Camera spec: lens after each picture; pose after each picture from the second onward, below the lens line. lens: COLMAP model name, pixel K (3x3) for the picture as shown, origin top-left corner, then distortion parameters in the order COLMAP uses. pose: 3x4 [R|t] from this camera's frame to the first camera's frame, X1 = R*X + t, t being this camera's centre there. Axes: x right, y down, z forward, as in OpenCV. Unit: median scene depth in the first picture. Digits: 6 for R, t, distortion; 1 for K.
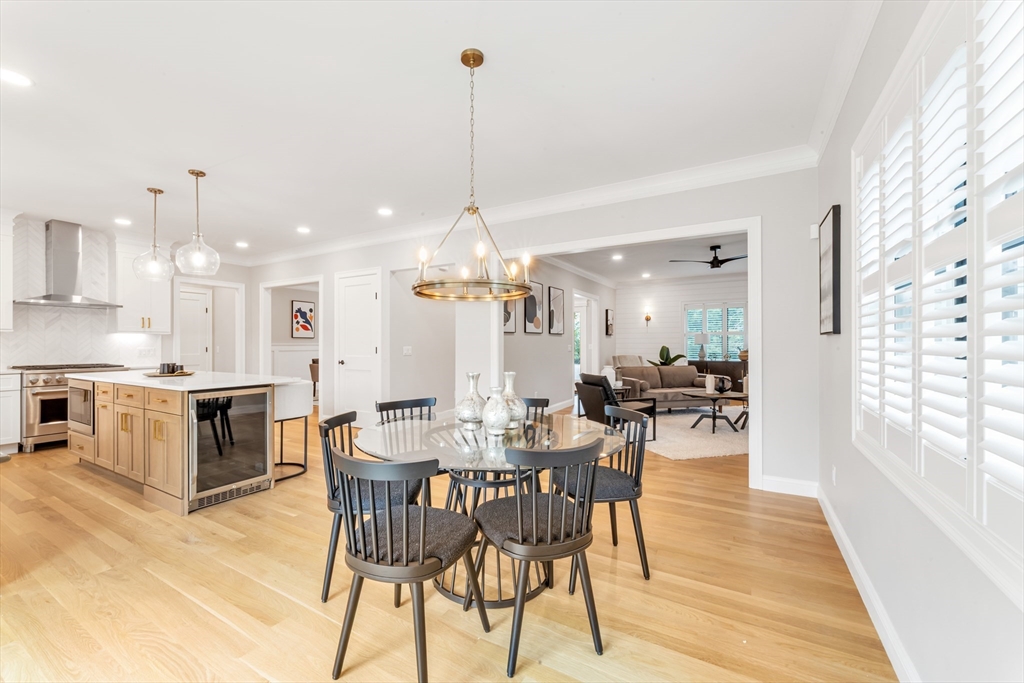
lens RADIAL K [[419.4, 0, 512.0], [0, 419.4, 341.5], [0, 0, 1]] dist [-0.022365, 0.000490]
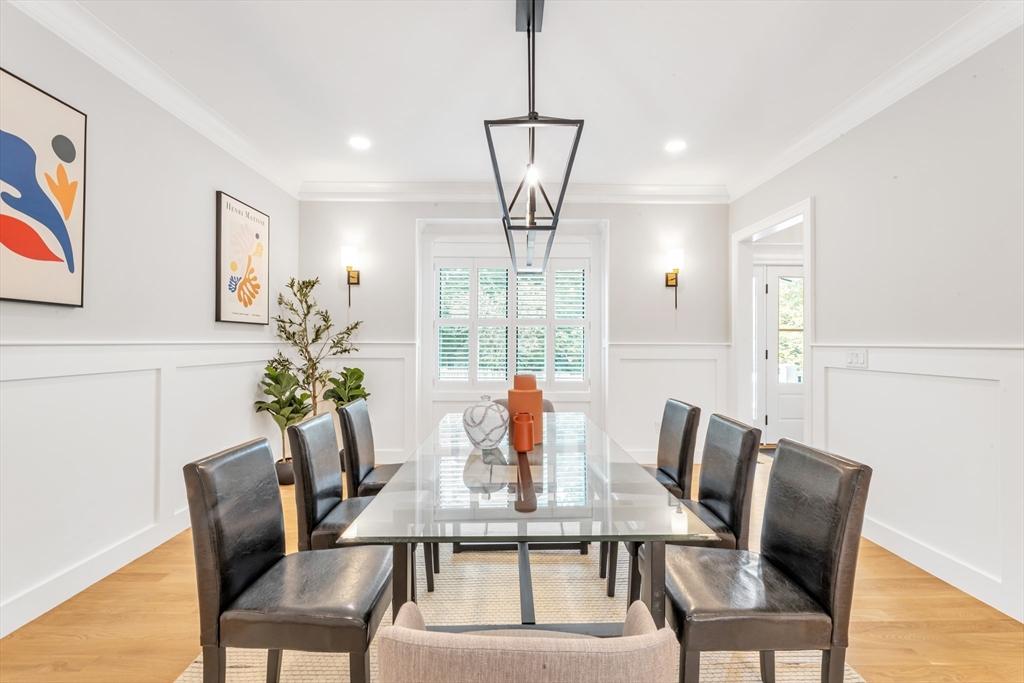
lens RADIAL K [[419.4, 0, 512.0], [0, 419.4, 341.5], [0, 0, 1]] dist [-0.022365, 0.000490]
pose [[0.861712, 0.004163, 0.507380, -0.404952], [-0.003250, 0.999991, -0.002686, 0.007425], [-0.507386, 0.000665, 0.861718, 0.754365]]
